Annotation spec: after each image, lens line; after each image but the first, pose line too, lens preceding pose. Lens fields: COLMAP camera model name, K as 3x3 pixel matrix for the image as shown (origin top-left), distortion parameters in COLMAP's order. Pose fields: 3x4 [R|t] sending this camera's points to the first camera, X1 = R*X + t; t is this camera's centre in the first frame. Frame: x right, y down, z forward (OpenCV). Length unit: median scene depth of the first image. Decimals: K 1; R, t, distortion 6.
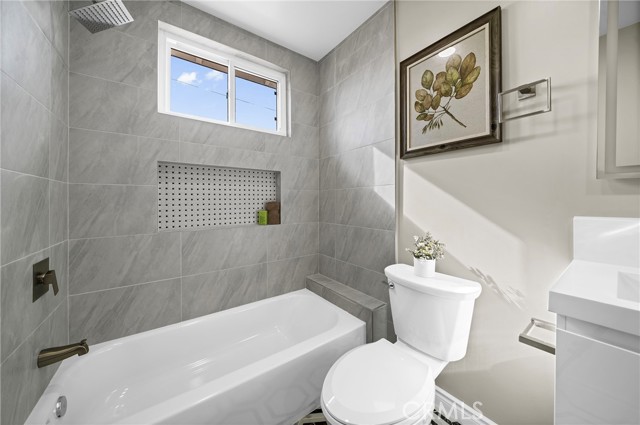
lens RADIAL K [[223.4, 0, 320.4], [0, 223.4, 200.3], [0, 0, 1]] dist [-0.001959, -0.000021]
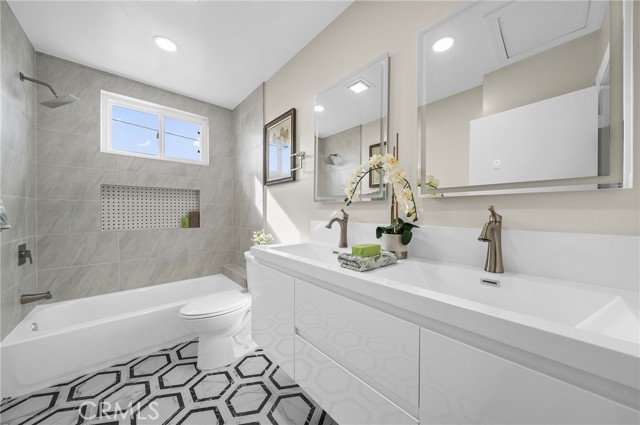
lens RADIAL K [[221.4, 0, 320.0], [0, 221.4, 212.5], [0, 0, 1]] dist [0.000031, 0.000027]
pose [[0.995694, 0.004613, 0.092582, 0.567239], [-0.005533, 0.999938, 0.009682, -0.007276], [-0.092532, -0.010153, 0.995658, -0.586555]]
